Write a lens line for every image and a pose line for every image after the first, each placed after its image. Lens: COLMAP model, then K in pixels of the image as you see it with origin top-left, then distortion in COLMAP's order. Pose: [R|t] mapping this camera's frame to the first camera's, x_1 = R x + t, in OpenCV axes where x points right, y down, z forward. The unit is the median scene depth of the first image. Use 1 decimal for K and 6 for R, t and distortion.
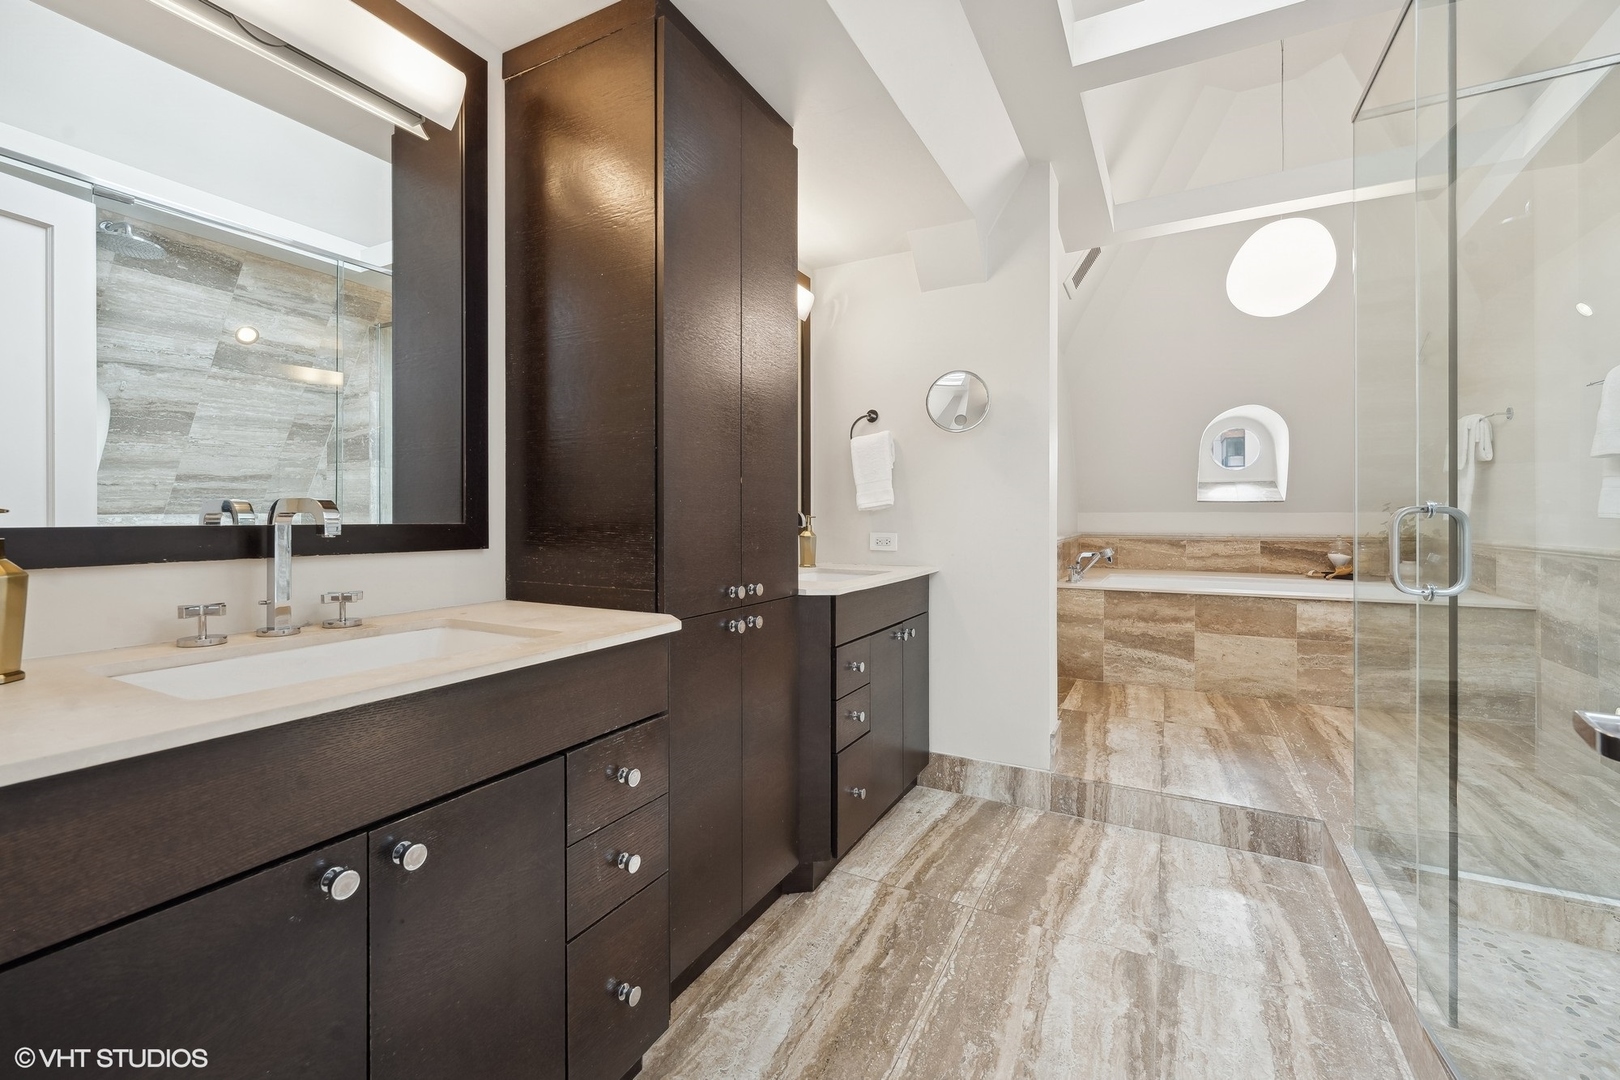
lens RADIAL K [[695.7, 0, 808.8], [0, 695.7, 505.0], [0, 0, 1]] dist [-0.000533, -0.000304]
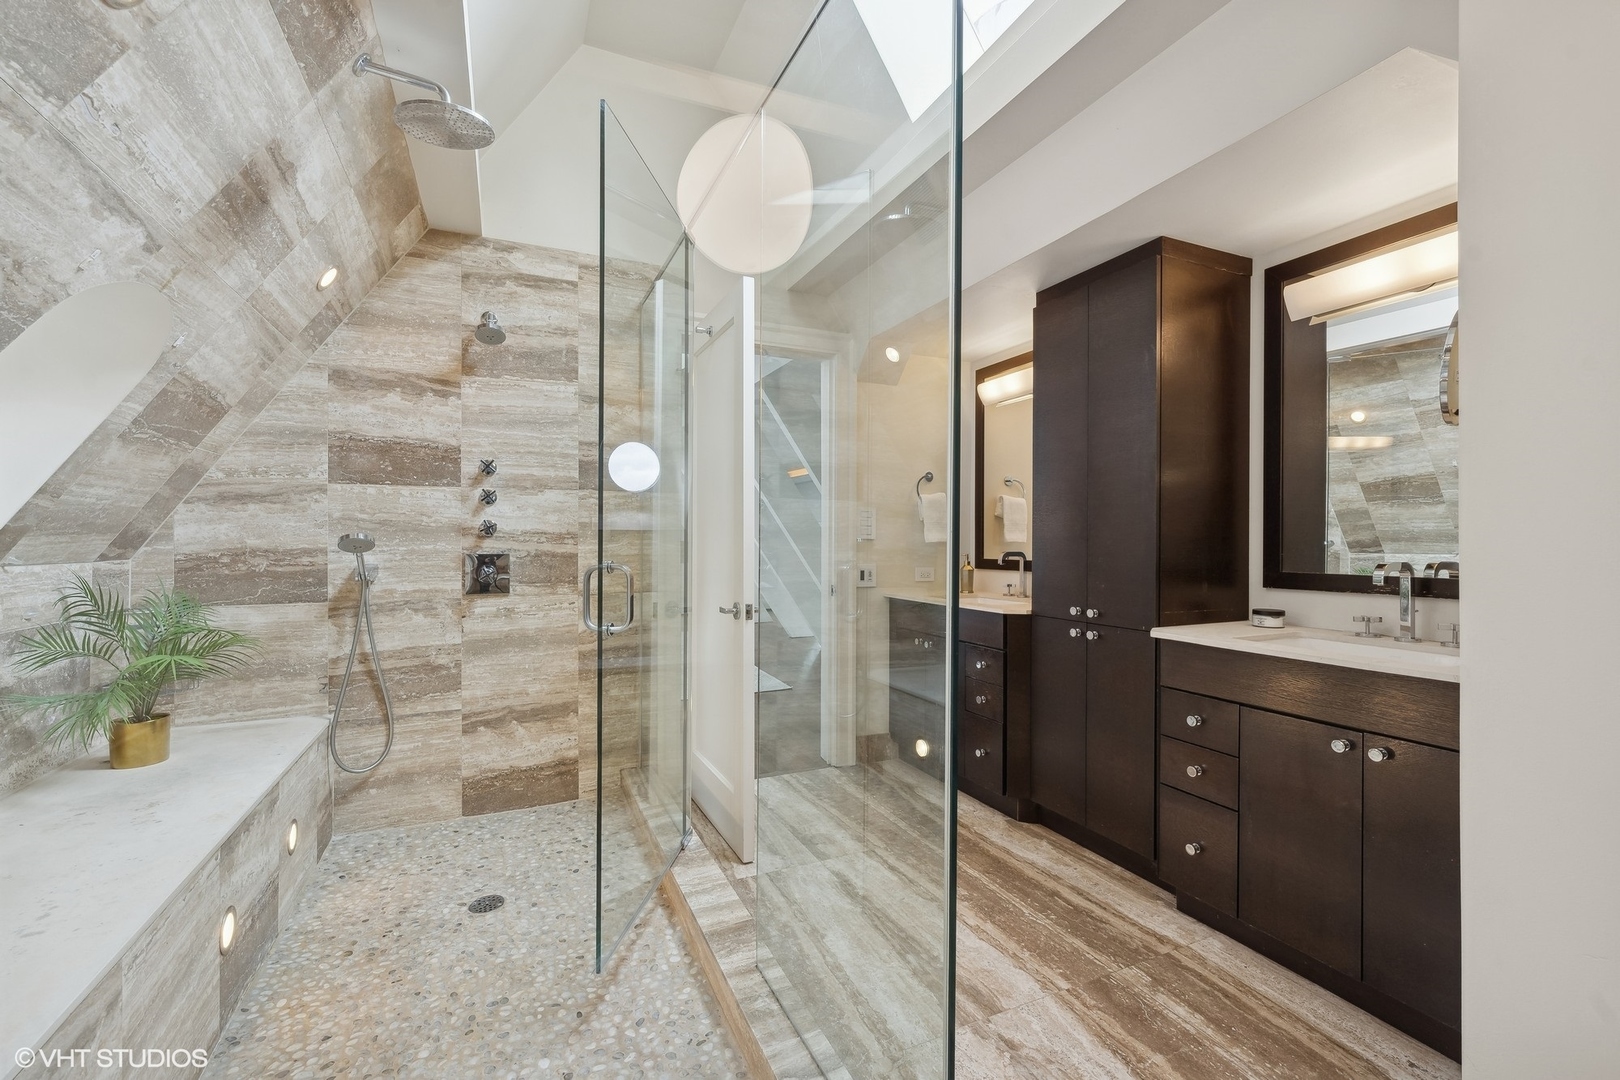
lens RADIAL K [[695.7, 0, 810.4], [0, 695.7, 543.9], [0, 0, 1]] dist [-0.000533, -0.000304]
pose [[-0.617904, -0.009525, -0.786196, 1.287411], [-0.005987, 0.999955, -0.007410, -0.009574], [0.786231, 0.000128, -0.617933, 1.280023]]
